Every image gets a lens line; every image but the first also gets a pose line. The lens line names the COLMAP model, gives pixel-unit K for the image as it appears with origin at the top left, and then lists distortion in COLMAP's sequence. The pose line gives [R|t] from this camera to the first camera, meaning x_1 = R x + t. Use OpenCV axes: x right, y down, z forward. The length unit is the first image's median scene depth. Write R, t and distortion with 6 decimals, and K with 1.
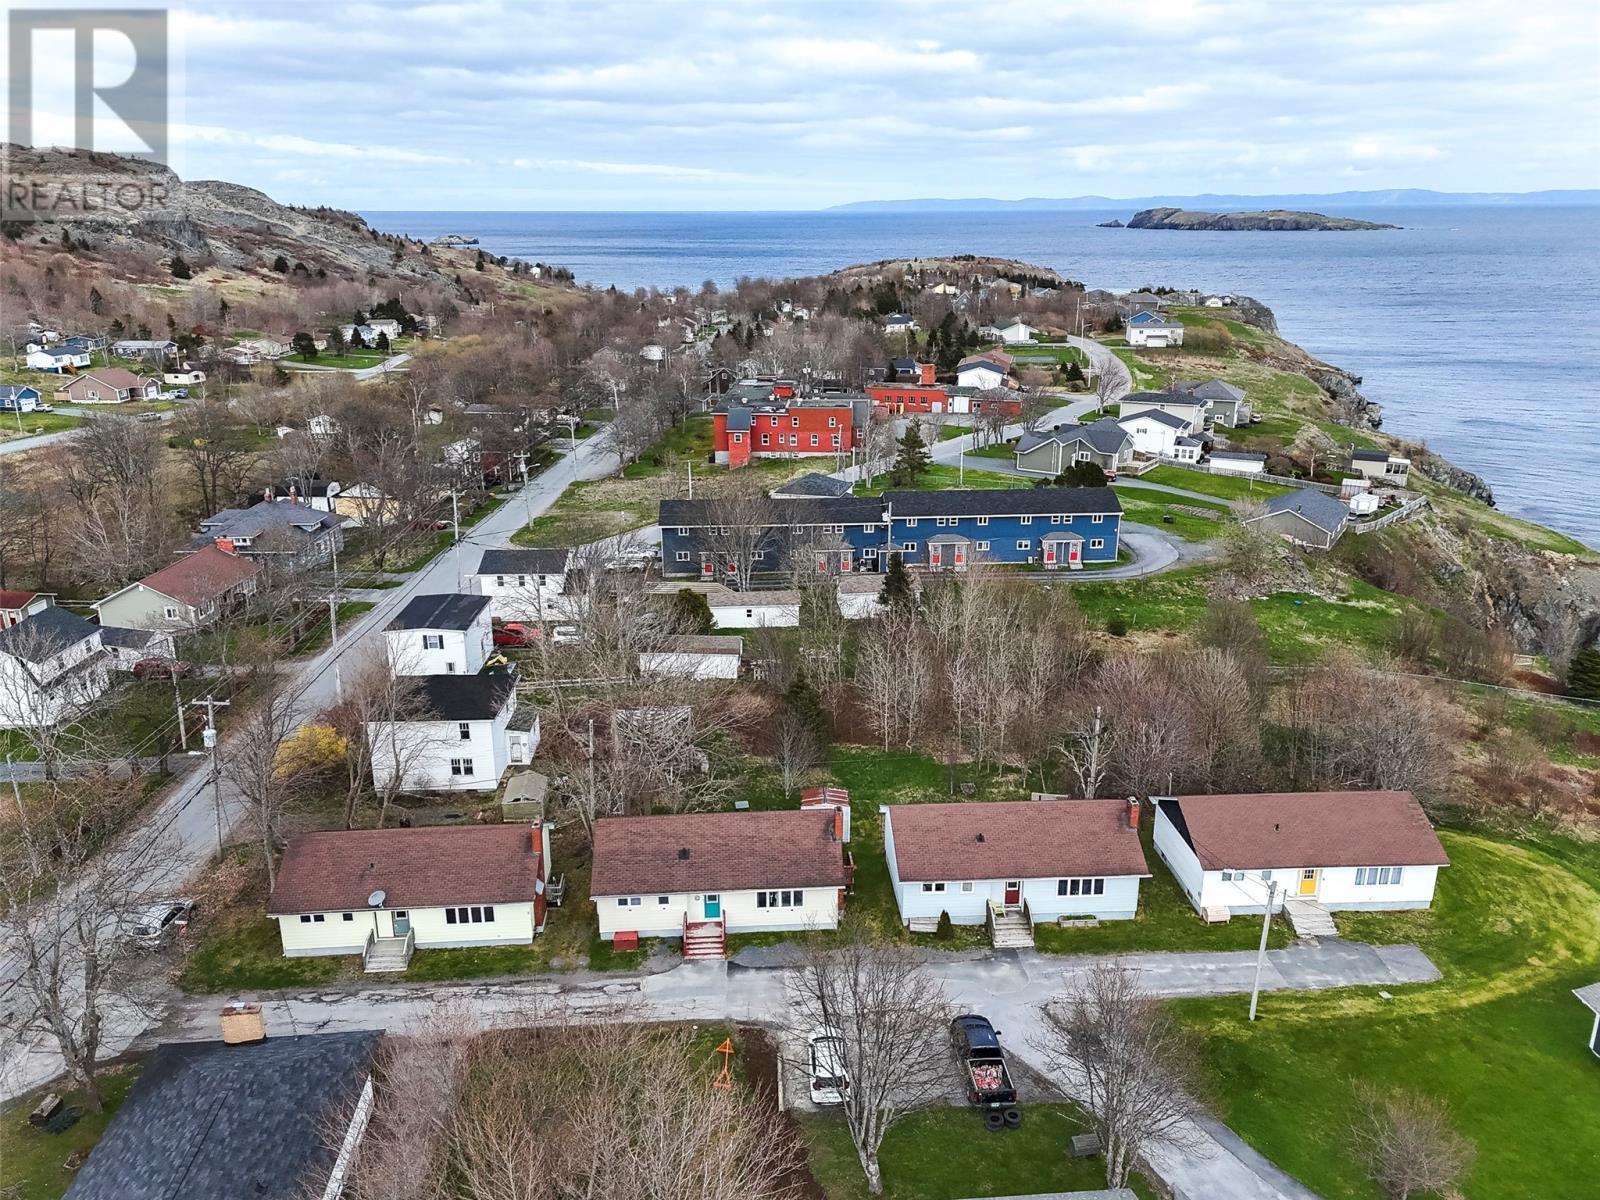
lens RADIAL K [[1191.5, 0, 801.4], [0, 1191.5, 647.7], [0, 0, 1]] dist [0.083816, -0.071169]
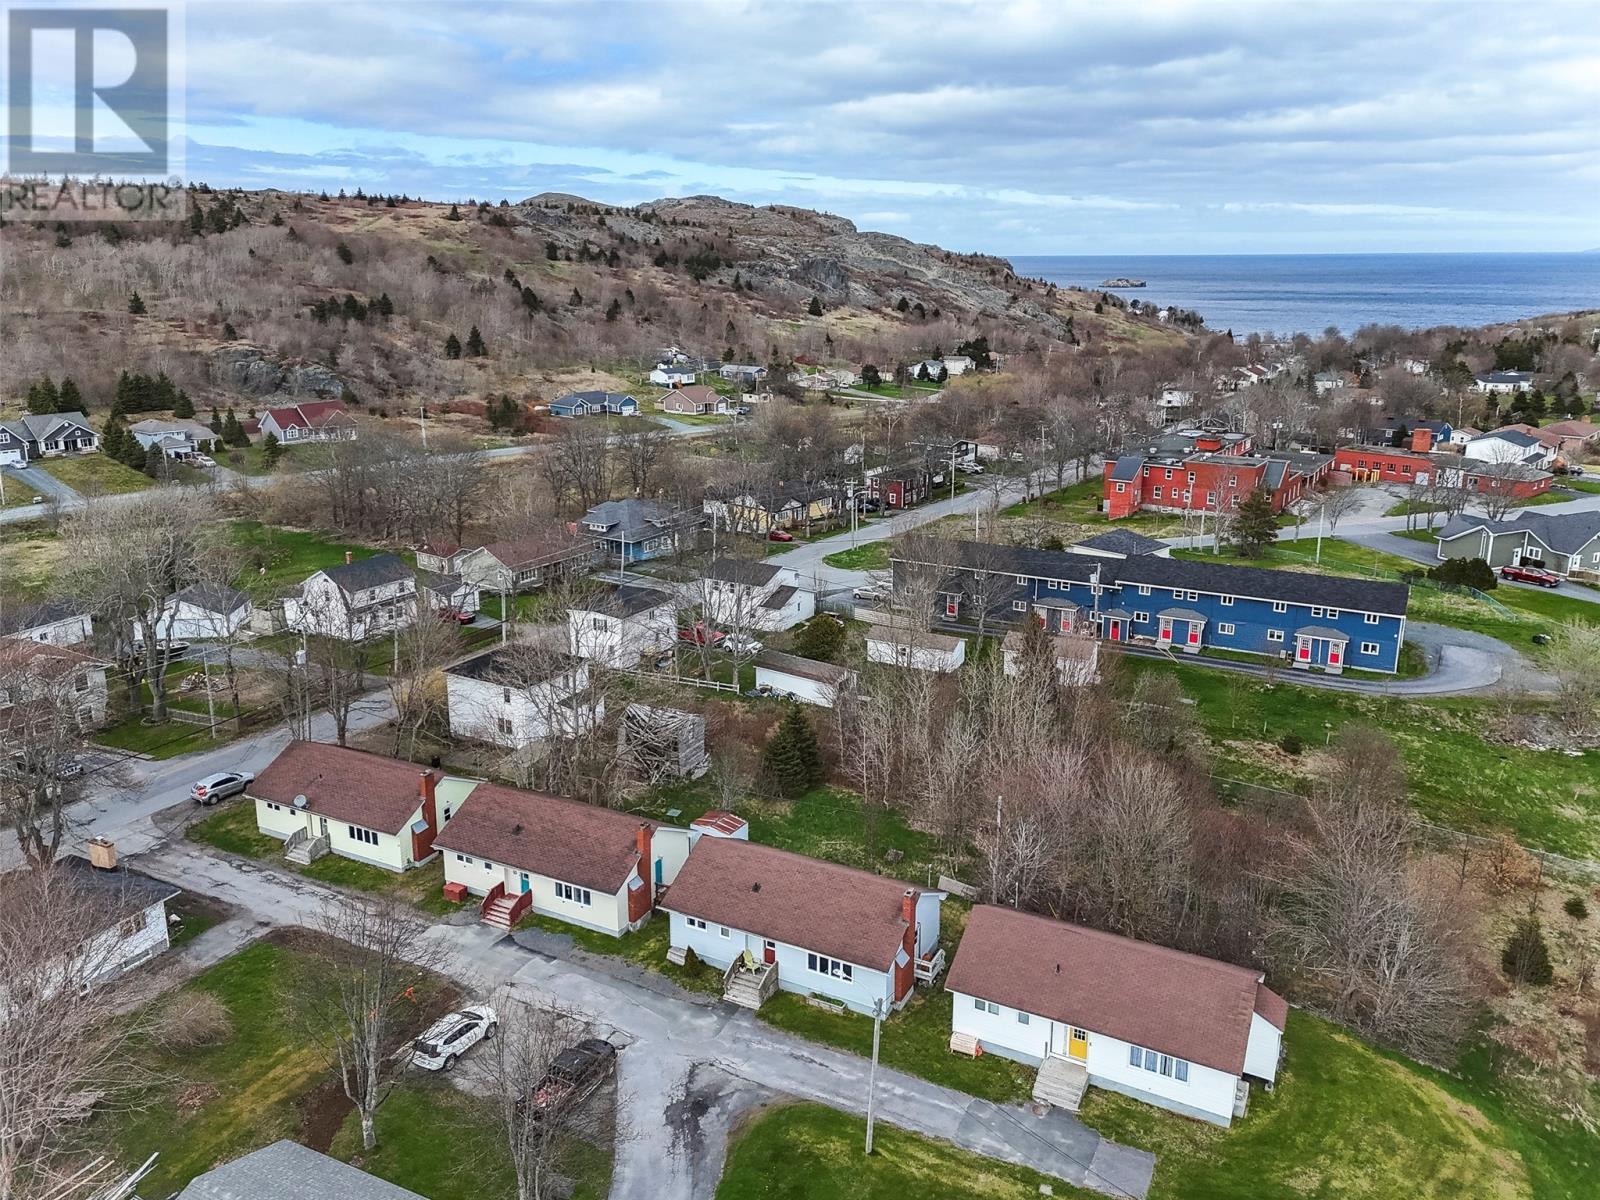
lens RADIAL K [[1206.6, 0, 800.0], [0, 1206.6, 600.0], [0, 0, 1]] dist [0.076264, -0.061850]
pose [[0.855243, 0.147710, -0.496730, 0.097979], [-0.182598, 0.982939, -0.022096, -0.008693], [0.484992, 0.109599, 0.867624, 0.020482]]
